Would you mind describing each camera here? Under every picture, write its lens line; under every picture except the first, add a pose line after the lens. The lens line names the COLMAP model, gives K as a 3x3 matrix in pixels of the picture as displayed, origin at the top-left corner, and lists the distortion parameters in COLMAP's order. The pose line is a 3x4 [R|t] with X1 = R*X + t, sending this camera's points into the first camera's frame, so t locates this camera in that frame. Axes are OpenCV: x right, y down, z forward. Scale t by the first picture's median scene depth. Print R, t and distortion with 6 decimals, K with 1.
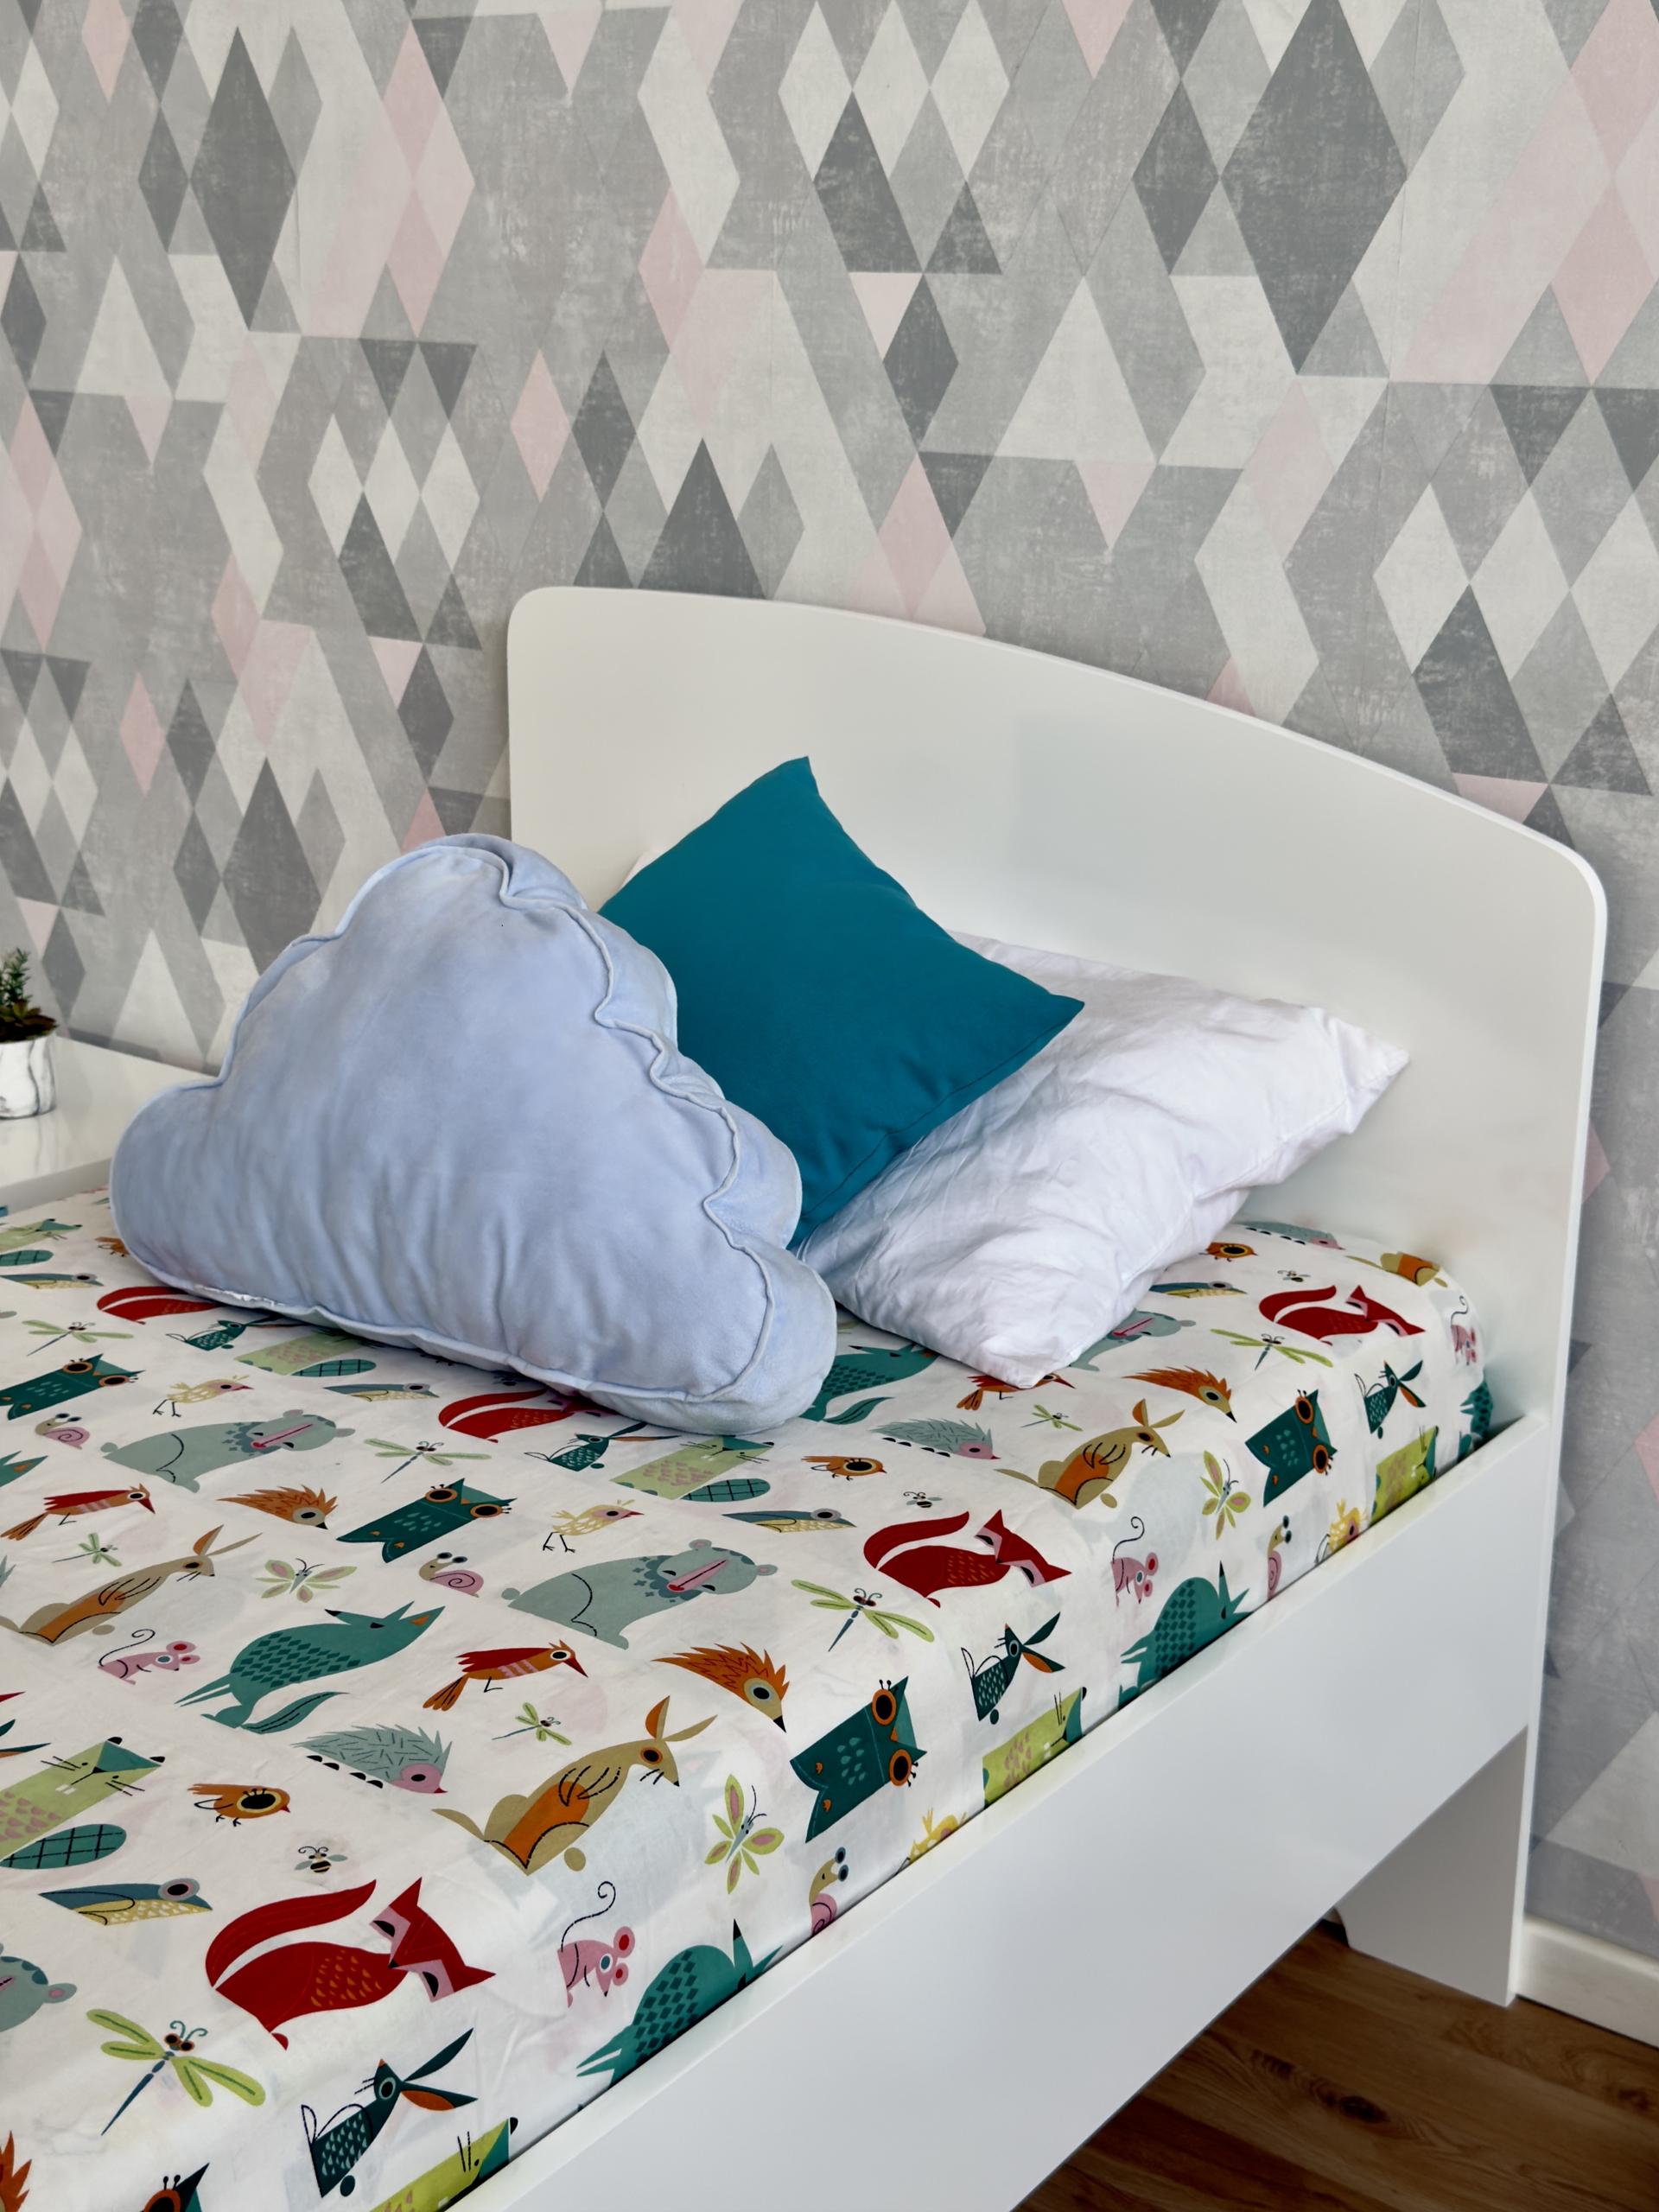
lens RADIAL K [[2817.7, 0, 797.1], [0, 2817.7, 1106.5], [0, 0, 1]] dist [0.266975, -0.649472]
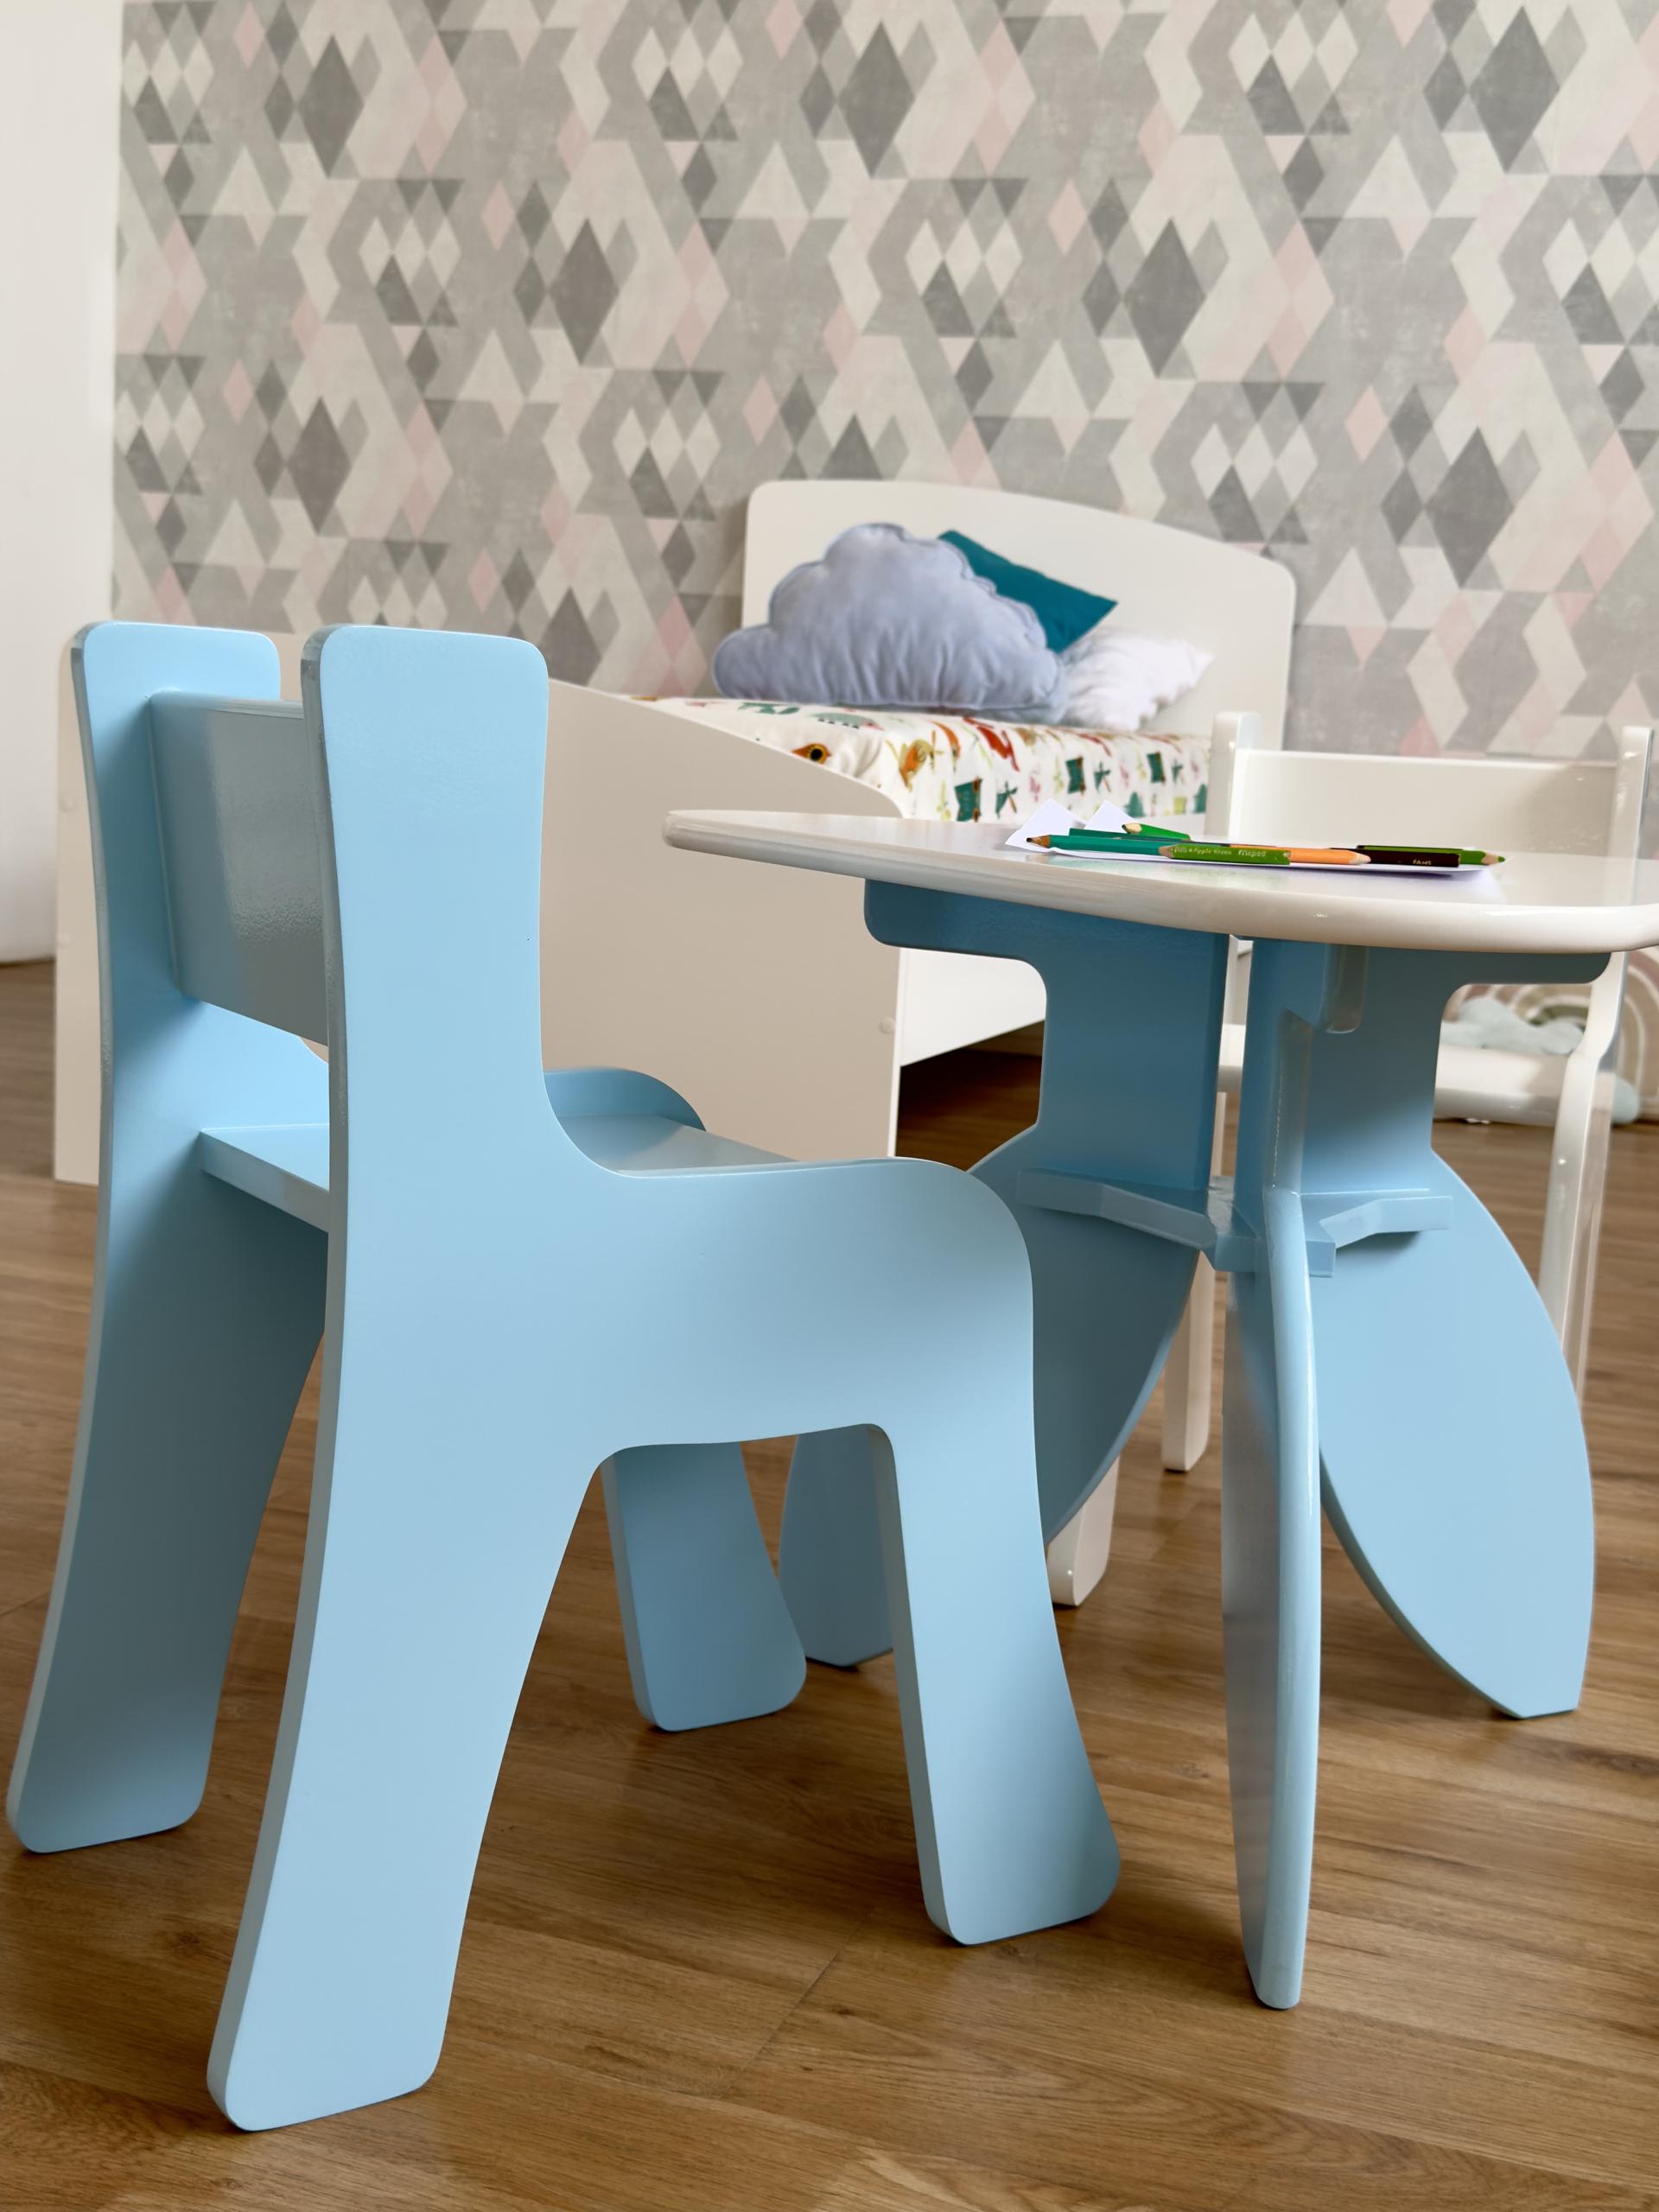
lens RADIAL K [[2637.2, 0, 829.5], [0, 2637.2, 1106.0], [0, 0, 1]] dist [0.255075, -0.674624]
pose [[0.953038, 0.000851, 0.302851, -0.754502], [0.036461, 0.992400, -0.117528, 0.594757], [-0.300649, 0.123051, 0.945763, -0.956758]]
